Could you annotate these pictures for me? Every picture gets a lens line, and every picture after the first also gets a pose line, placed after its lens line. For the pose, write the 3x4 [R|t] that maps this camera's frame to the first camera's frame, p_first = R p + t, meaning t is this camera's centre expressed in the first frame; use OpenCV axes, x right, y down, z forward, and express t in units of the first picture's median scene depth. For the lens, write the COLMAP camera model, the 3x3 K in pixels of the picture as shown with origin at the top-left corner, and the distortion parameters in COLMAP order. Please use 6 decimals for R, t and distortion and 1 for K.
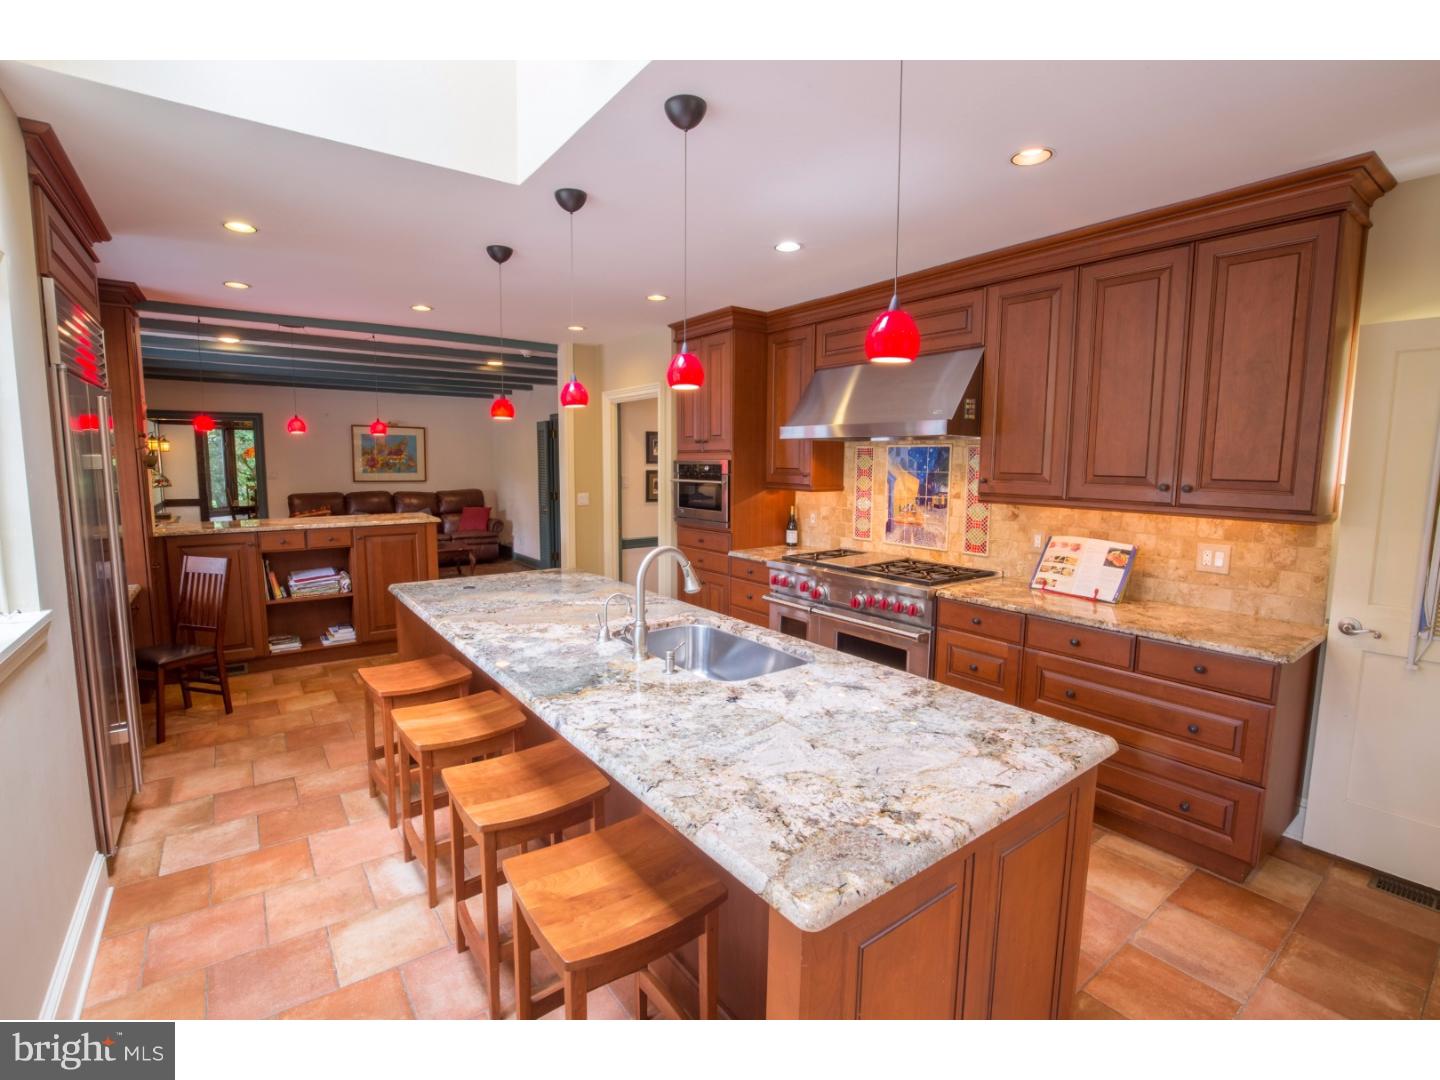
lens RADIAL K [[659.5, 0, 718.0], [0, 659.5, 535.4], [0, 0, 1]] dist [-0.017836, -0.000136]
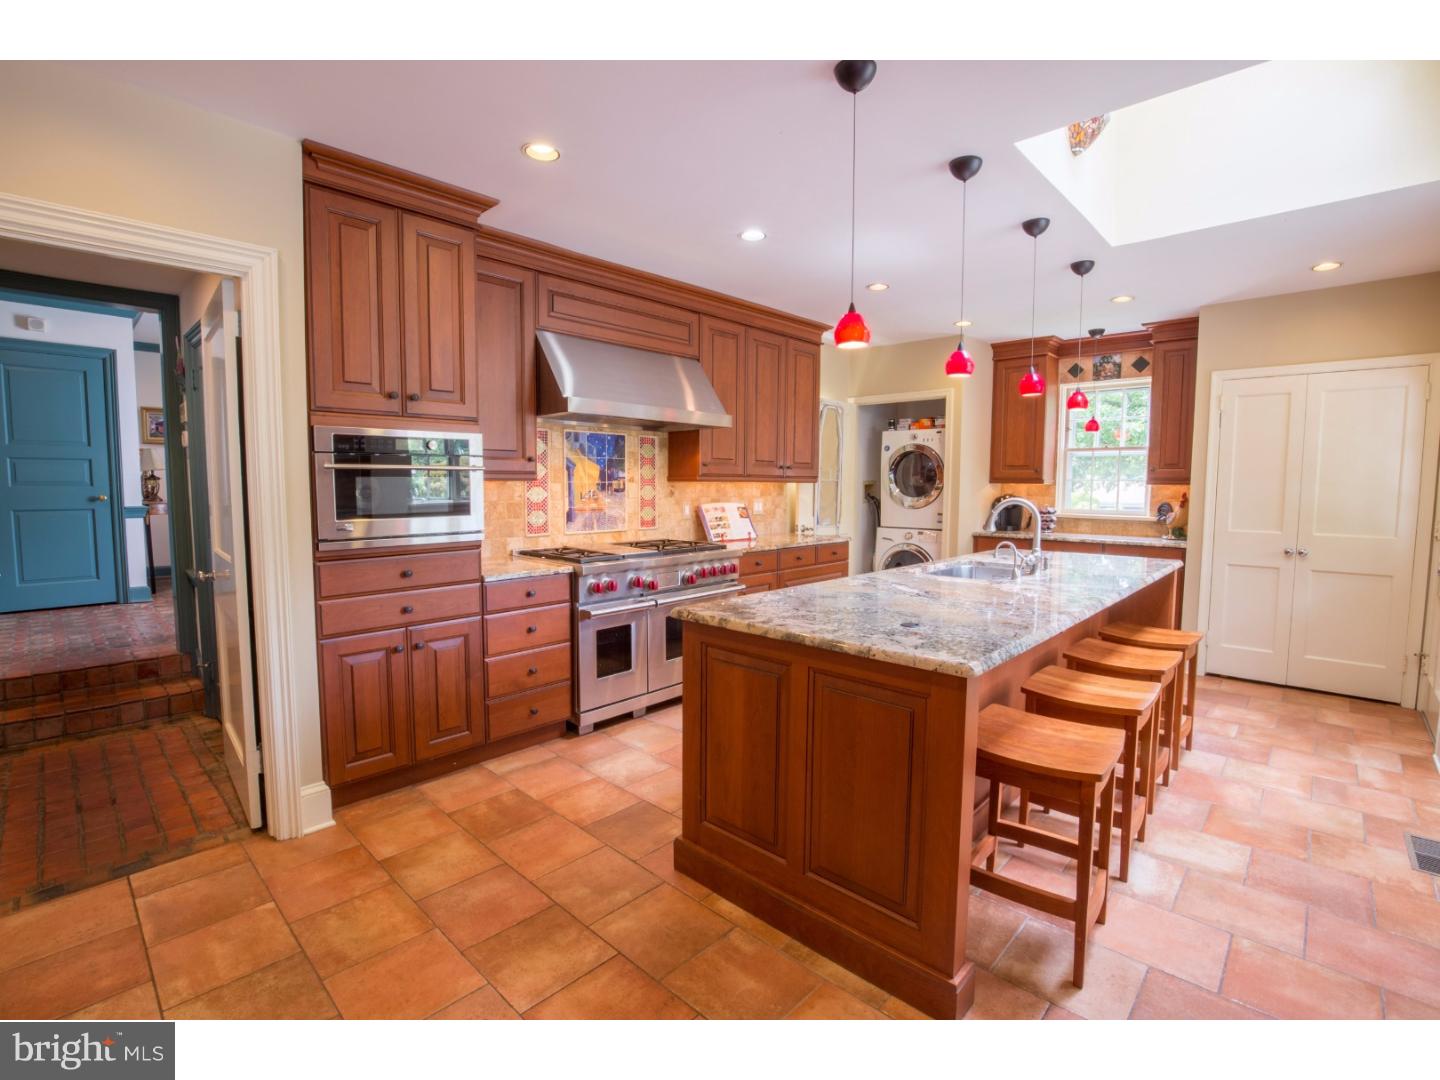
lens RADIAL K [[659.5, 0, 718.6], [0, 659.5, 534.7], [0, 0, 1]] dist [-0.017836, -0.000136]
pose [[-0.174058, -0.084948, 0.981065, -0.737282], [0.108070, 0.988607, 0.104775, -0.065845], [-0.978787, 0.124260, -0.162895, 0.997651]]
